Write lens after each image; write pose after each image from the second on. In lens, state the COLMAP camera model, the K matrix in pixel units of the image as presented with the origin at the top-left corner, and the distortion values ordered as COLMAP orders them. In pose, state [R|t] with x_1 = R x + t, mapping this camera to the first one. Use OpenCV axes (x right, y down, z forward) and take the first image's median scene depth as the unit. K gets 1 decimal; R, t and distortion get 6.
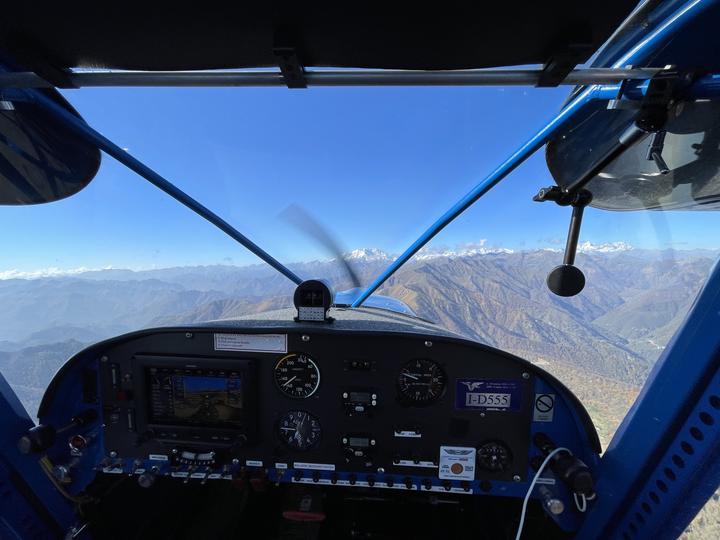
lens RADIAL K [[290.1, 0, 362.7], [0, 290.1, 272.9], [0, 0, 1]] dist [-0.005854, 0.000153]
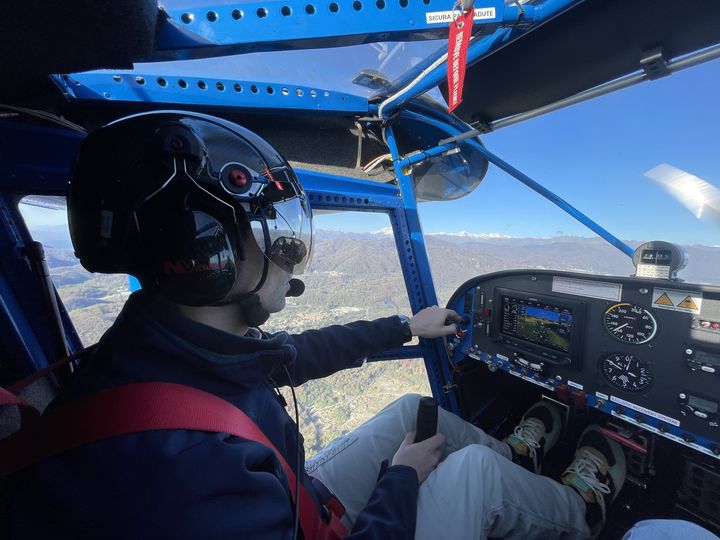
lens RADIAL K [[290.1, 0, 357.1], [0, 290.1, 270.4], [0, 0, 1]] dist [-0.005854, 0.000153]
pose [[0.553418, 0.081797, -0.828878, 0.109150], [-0.070613, 0.996191, 0.051163, 0.160896], [0.829905, 0.030215, 0.557086, -0.539242]]
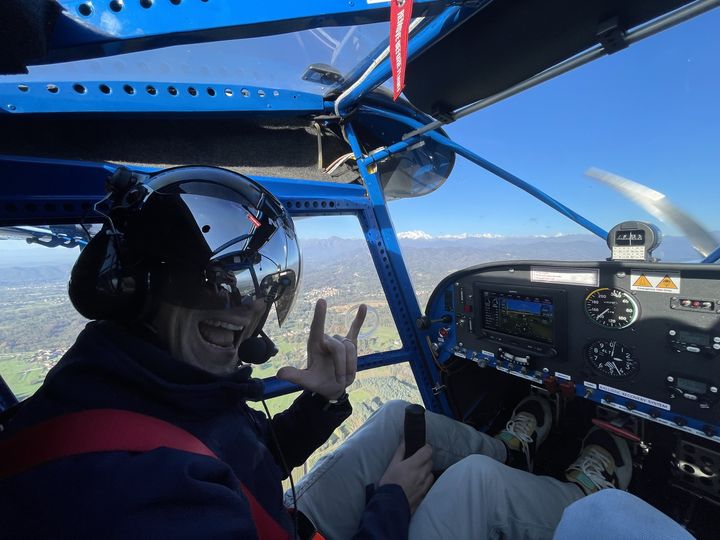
lens RADIAL K [[290.1, 0, 357.4], [0, 290.1, 271.2], [0, 0, 1]] dist [-0.005854, 0.000153]
pose [[0.602052, 0.025017, -0.798065, 0.071867], [0.020635, 0.998688, 0.046872, 0.138514], [0.798190, -0.044687, 0.600746, -0.433886]]
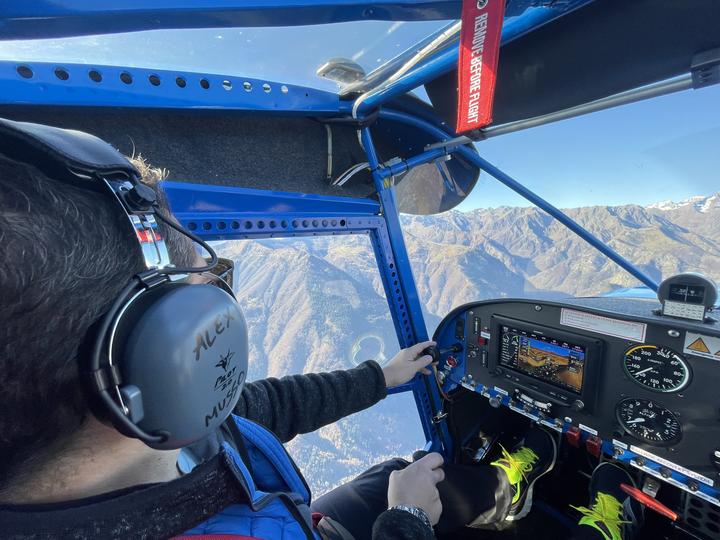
lens RADIAL K [[290.1, 0, 356.2], [0, 290.1, 271.9], [0, 0, 1]] dist [-0.005854, 0.000153]
pose [[0.638056, 0.091451, -0.764540, -0.149349], [-0.030822, 0.995160, 0.093314, -0.036629], [0.769372, -0.035975, 0.637787, -0.415195]]
